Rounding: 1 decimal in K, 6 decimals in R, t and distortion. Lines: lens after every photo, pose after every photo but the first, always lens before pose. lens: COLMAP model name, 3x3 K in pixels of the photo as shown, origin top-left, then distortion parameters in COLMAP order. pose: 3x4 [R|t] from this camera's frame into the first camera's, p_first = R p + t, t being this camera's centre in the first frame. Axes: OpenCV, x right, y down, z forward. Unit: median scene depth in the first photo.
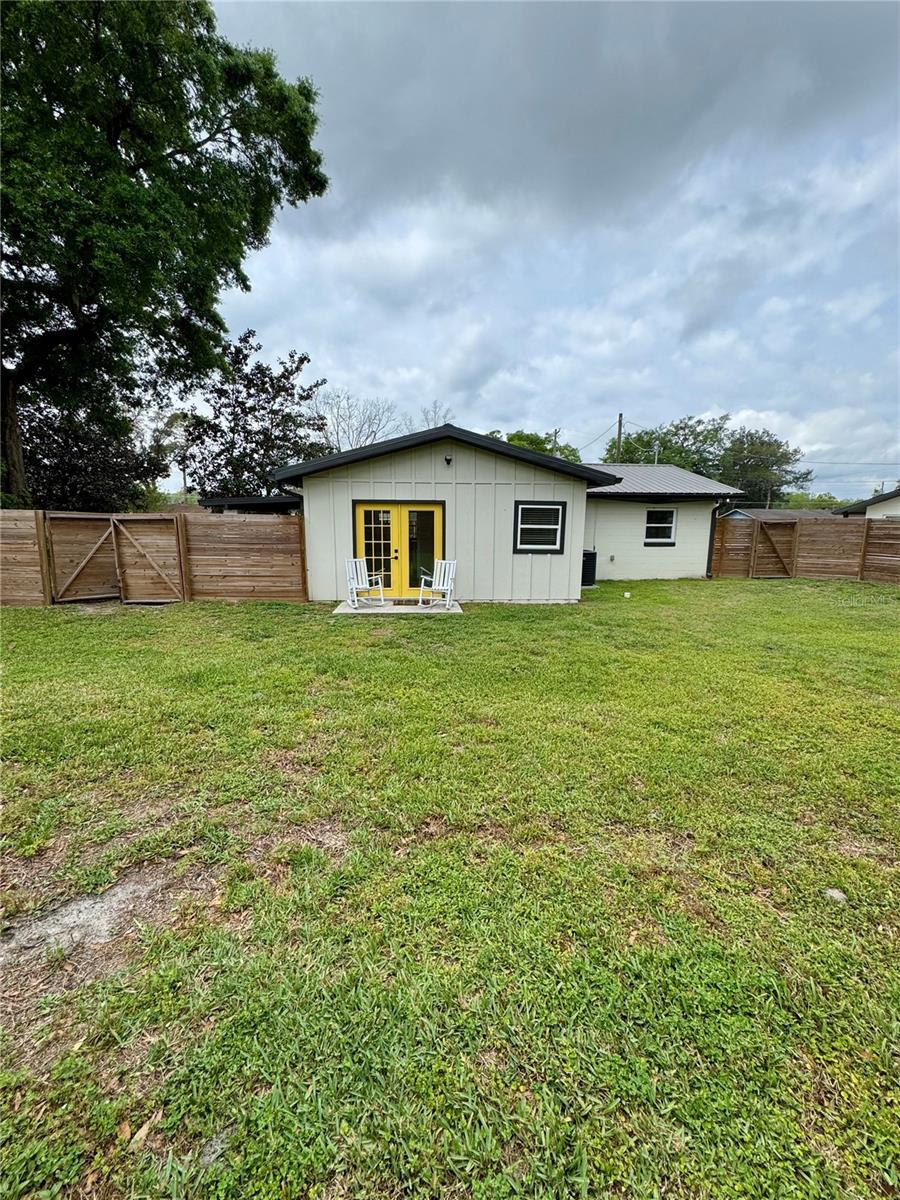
lens RADIAL K [[477.6, 0, 452.3], [0, 477.6, 599.5], [0, 0, 1]] dist [-0.003769, 0.000887]
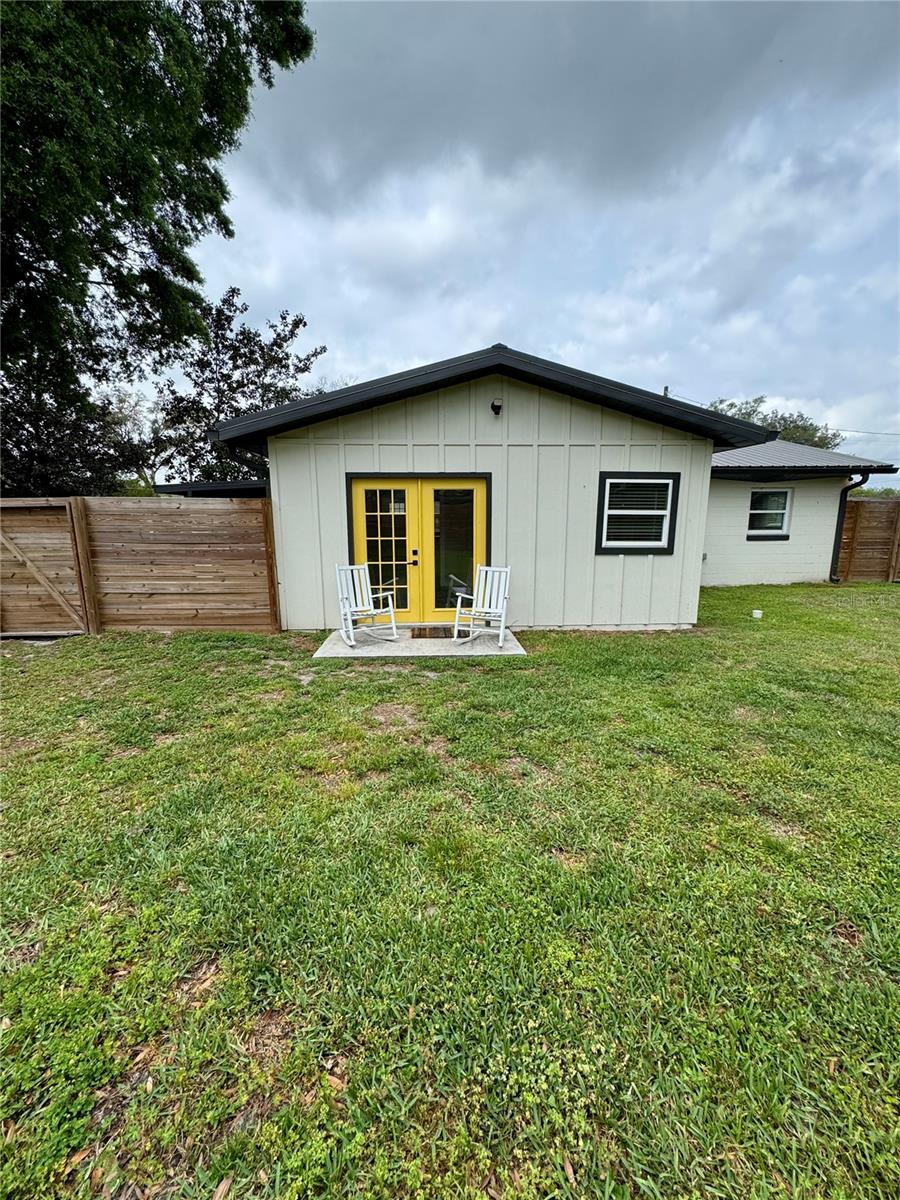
lens RADIAL K [[477.6, 0, 452.3], [0, 477.6, 599.5], [0, 0, 1]] dist [-0.003769, 0.000887]
pose [[0.999710, -0.006796, -0.023098, -0.051424], [0.007062, 0.999909, 0.011452, -0.044011], [0.023018, -0.011612, 0.999668, 0.346341]]
